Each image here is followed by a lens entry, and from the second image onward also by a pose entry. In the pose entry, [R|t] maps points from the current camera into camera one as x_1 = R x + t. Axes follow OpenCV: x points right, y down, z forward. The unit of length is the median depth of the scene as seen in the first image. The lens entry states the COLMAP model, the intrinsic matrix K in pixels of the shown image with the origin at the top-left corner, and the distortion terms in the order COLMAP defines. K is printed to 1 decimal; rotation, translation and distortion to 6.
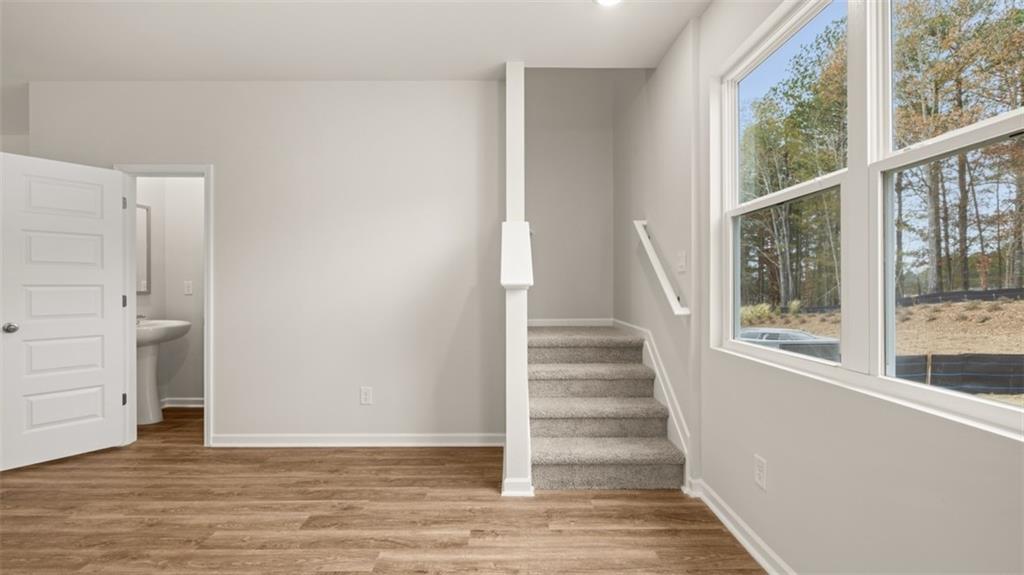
lens RADIAL K [[430.5, 0, 505.5], [0, 430.5, 284.7], [0, 0, 1]] dist [-0.001849, -0.000253]
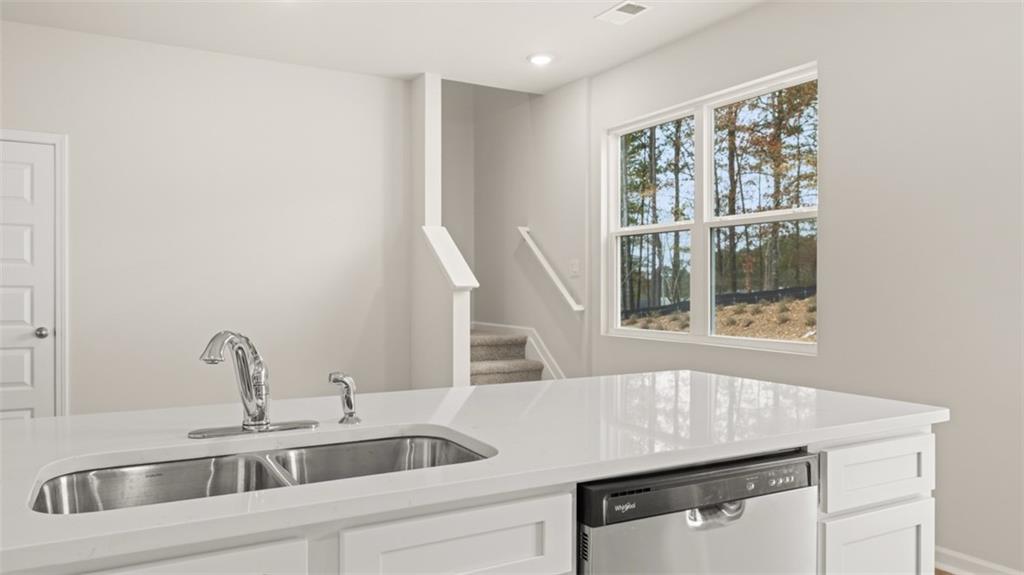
lens RADIAL K [[725.6, 0, 512.0], [0, 725.6, 287.5], [0, 0, 1]] dist [-0.001068, -0.000018]
pose [[0.865798, 0.000297, 0.500394, -0.087330], [-0.001666, 0.999996, 0.002289, -0.000135], [-0.500391, -0.002815, 0.865795, -0.078774]]
